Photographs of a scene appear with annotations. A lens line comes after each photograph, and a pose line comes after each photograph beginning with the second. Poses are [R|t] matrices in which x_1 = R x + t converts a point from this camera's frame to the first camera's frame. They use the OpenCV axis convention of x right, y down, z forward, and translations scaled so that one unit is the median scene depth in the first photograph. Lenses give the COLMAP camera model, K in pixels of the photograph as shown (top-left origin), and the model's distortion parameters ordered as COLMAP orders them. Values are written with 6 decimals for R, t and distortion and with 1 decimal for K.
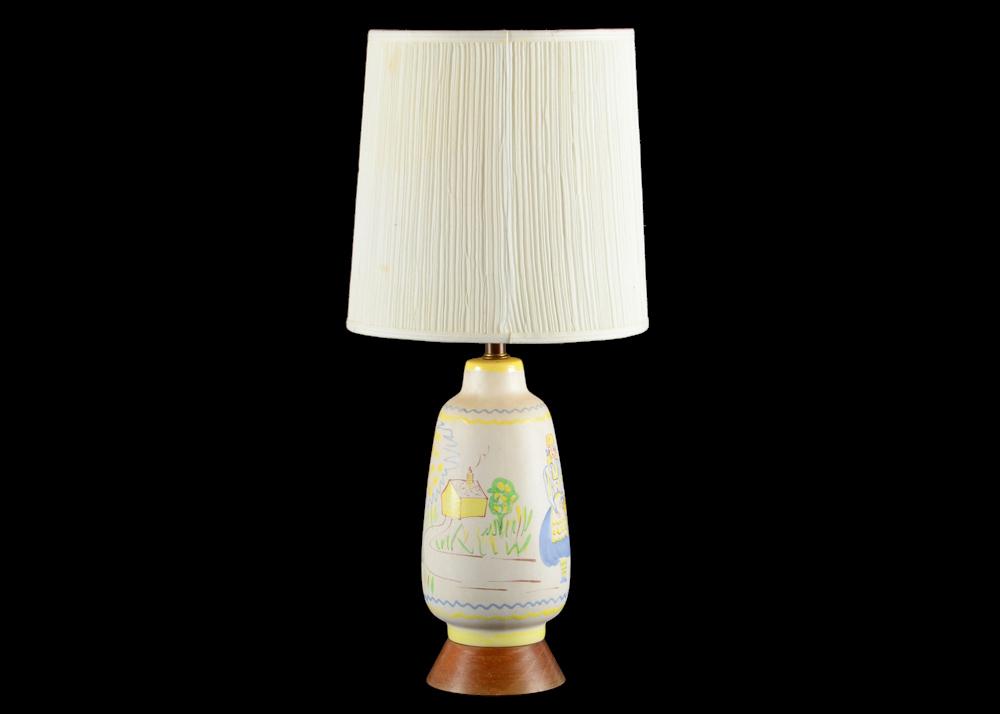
lens RADIAL K [[2381.9, 0, 504.1], [0, 2381.9, 357.2], [0, 0, 1]] dist [0.211397, 0.000000]
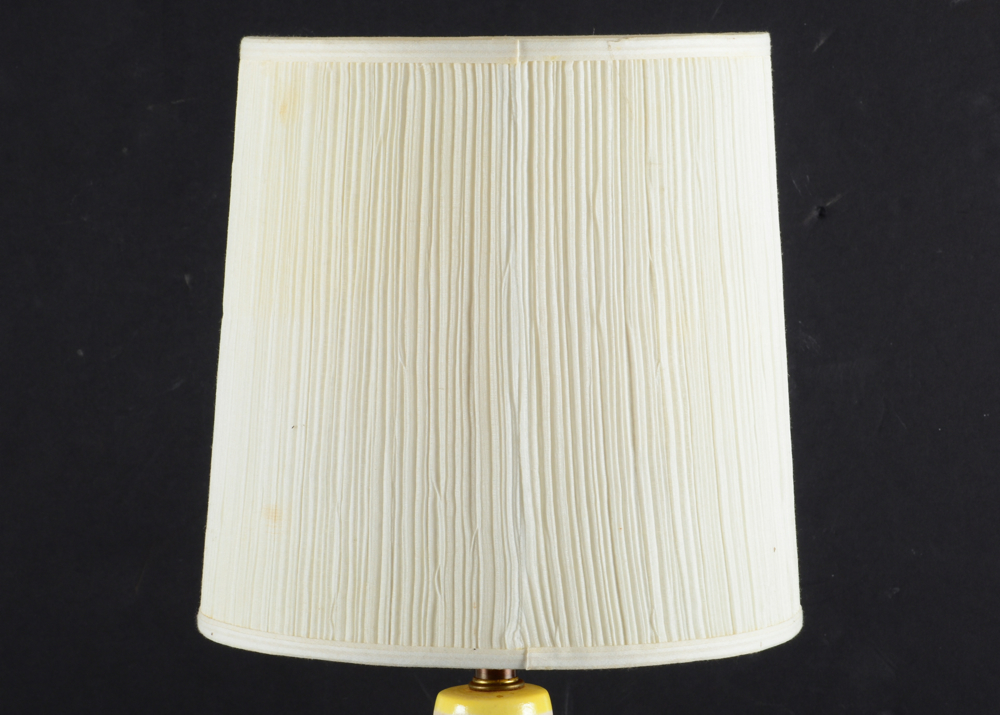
lens RADIAL K [[3629.9, 0, 496.9], [0, 3629.9, 357.7], [0, 0, 1]] dist [0.554171, 0.000000]
pose [[0.999993, -0.003757, -0.000309, -0.002975], [0.003739, 0.998924, -0.046233, -0.035170], [0.000482, 0.046231, 0.998931, 0.245462]]
